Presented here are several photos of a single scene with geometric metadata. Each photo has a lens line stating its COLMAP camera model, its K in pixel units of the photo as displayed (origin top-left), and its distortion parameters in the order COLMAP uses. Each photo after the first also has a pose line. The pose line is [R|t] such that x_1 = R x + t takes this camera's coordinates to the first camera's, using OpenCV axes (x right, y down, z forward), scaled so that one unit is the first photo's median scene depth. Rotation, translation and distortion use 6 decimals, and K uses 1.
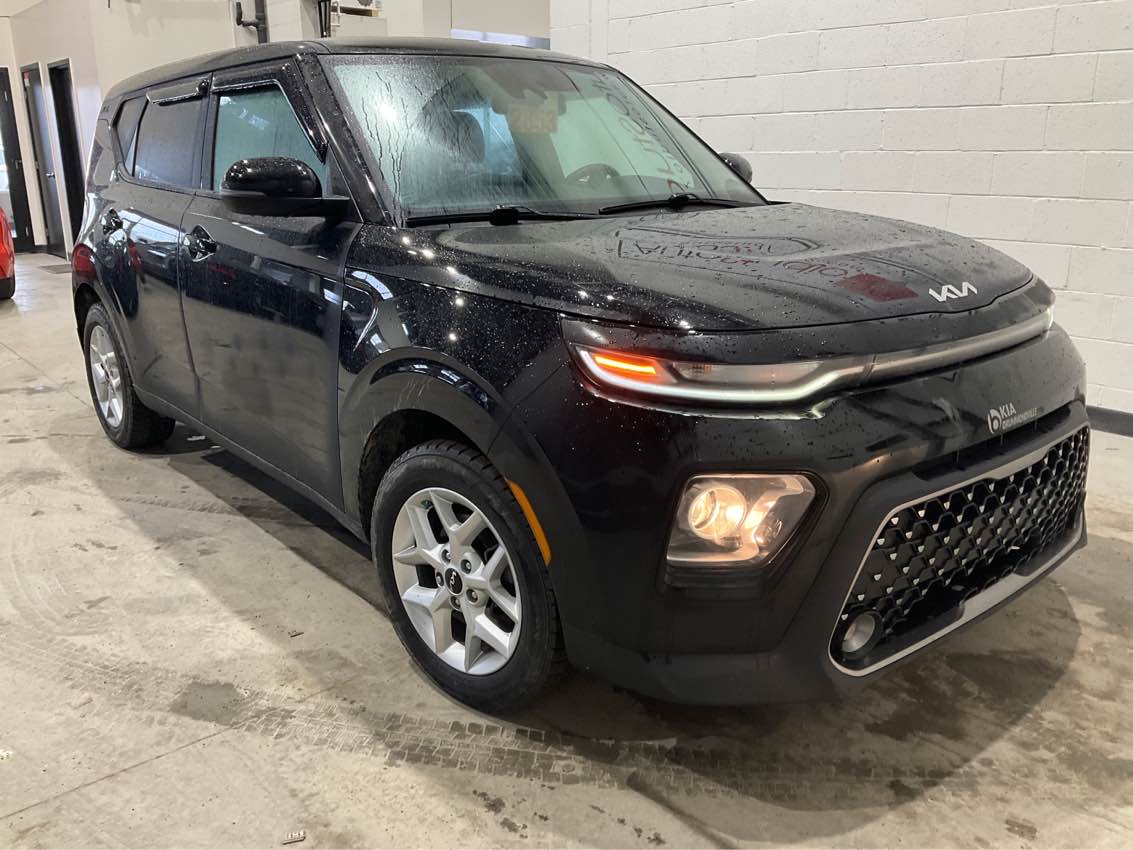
lens RADIAL K [[942.3, 0, 566.5], [0, 942.3, 425.0], [0, 0, 1]] dist [-0.029730, 0.001378]
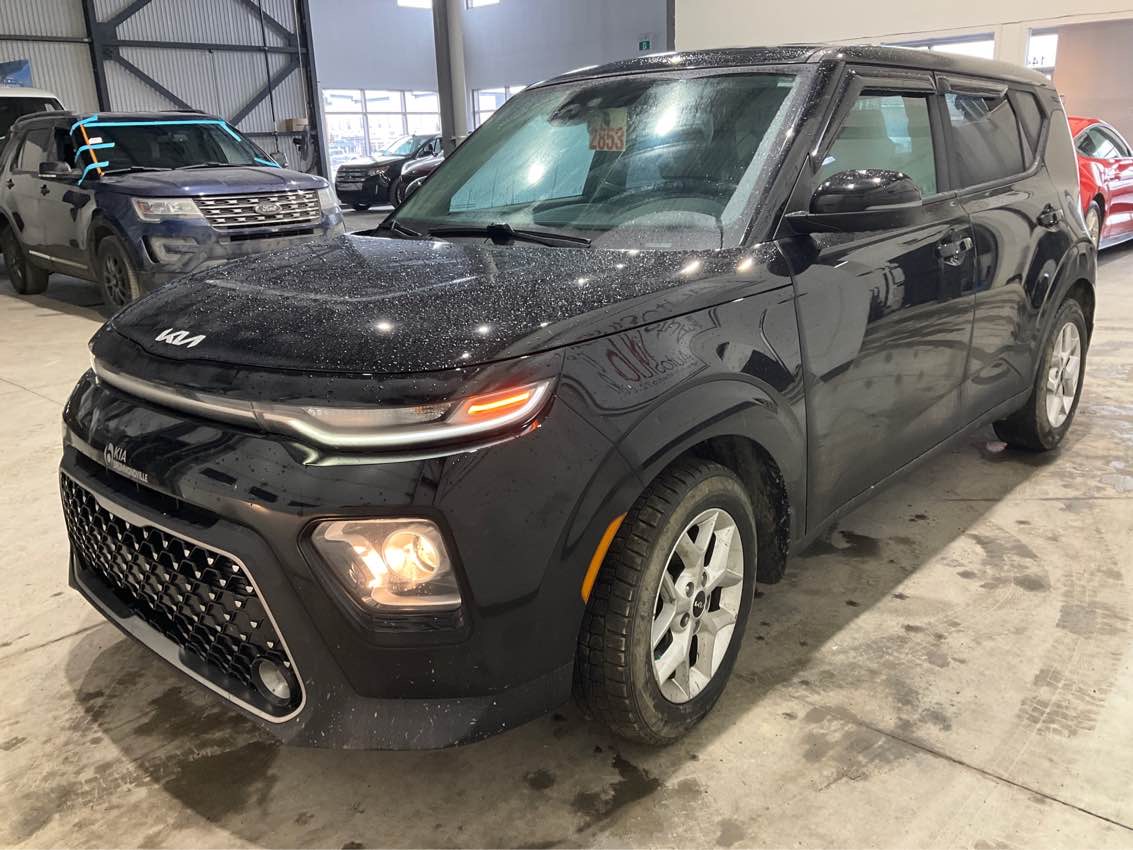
lens RADIAL K [[942.3, 0, 566.5], [0, 942.3, 425.0], [0, 0, 1]] dist [-0.029730, 0.001378]
pose [[0.122854, 0.287112, -0.949986, 0.940187], [-0.248352, 0.935674, 0.250669, -0.266749], [0.960848, 0.205135, 0.186256, 0.797756]]
